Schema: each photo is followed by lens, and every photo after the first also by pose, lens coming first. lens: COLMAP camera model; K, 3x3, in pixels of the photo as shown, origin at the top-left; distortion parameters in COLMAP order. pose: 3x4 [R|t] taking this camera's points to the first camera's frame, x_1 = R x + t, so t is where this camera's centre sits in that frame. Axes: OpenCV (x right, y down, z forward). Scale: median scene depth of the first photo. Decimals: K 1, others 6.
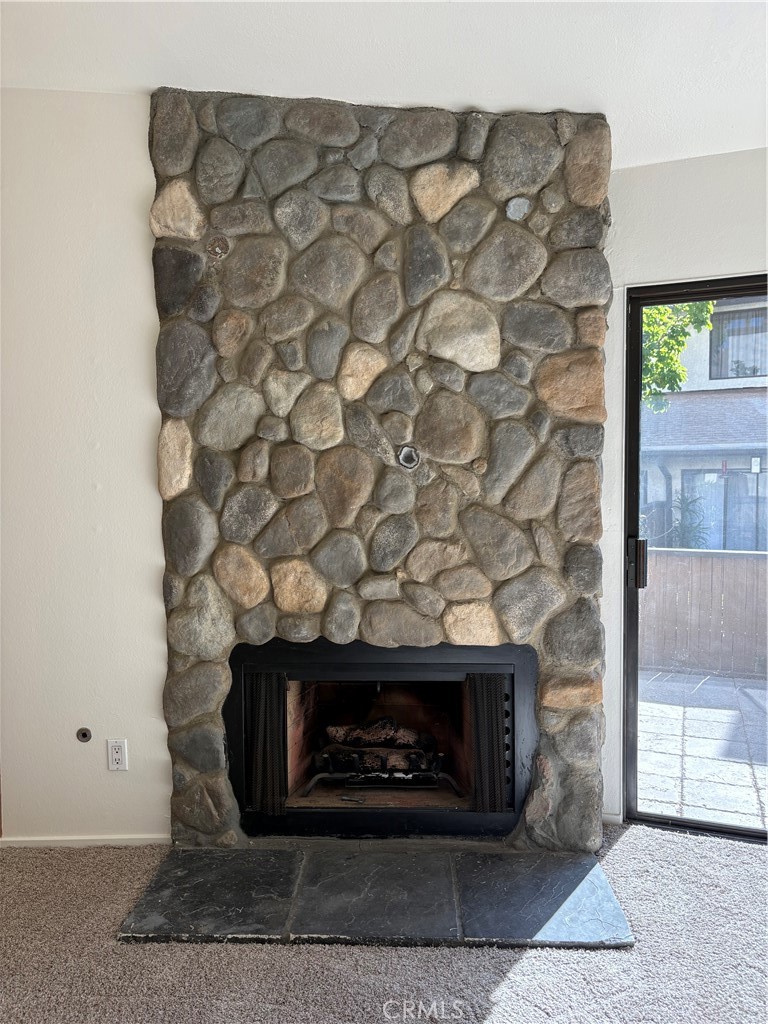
lens RADIAL K [[781.0, 0, 384.0], [0, 781.0, 512.0], [0, 0, 1]] dist [0.034331, -0.005833]
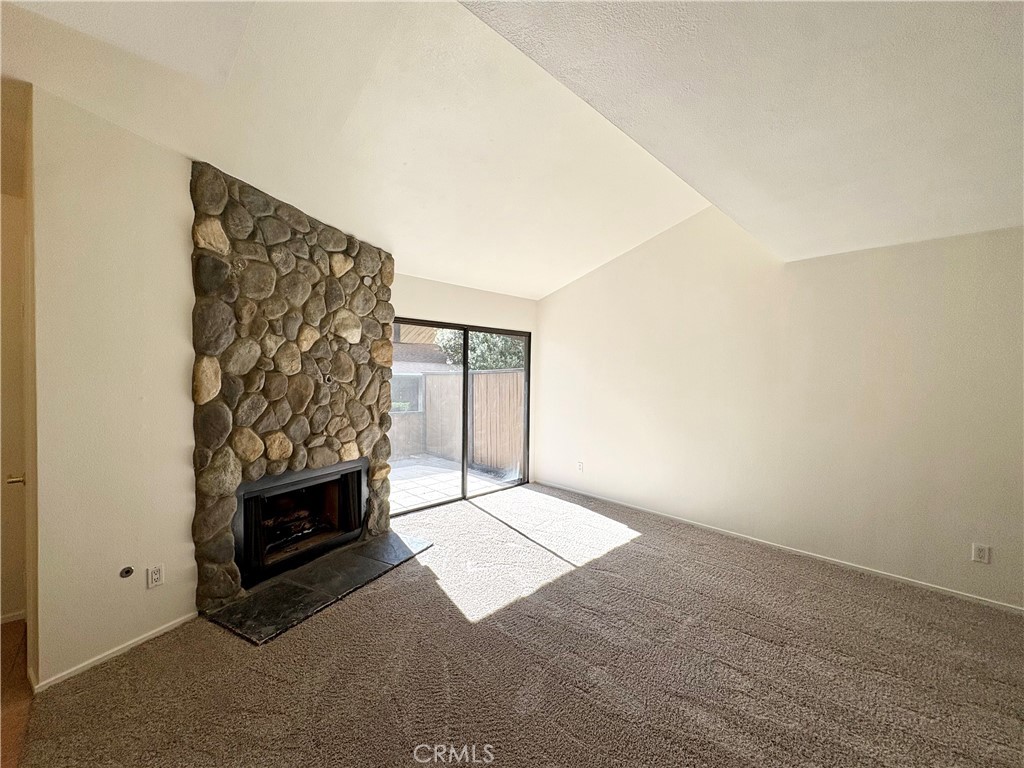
lens RADIAL K [[412.0, 0, 512.0], [0, 412.0, 384.0], [0, 0, 1]] dist [-0.001745, 0.000071]
pose [[0.417543, -0.005567, 0.908640, -0.808706], [0.032014, 0.999451, -0.008589, -0.031114], [-0.908093, 0.032675, 0.417492, 0.043323]]
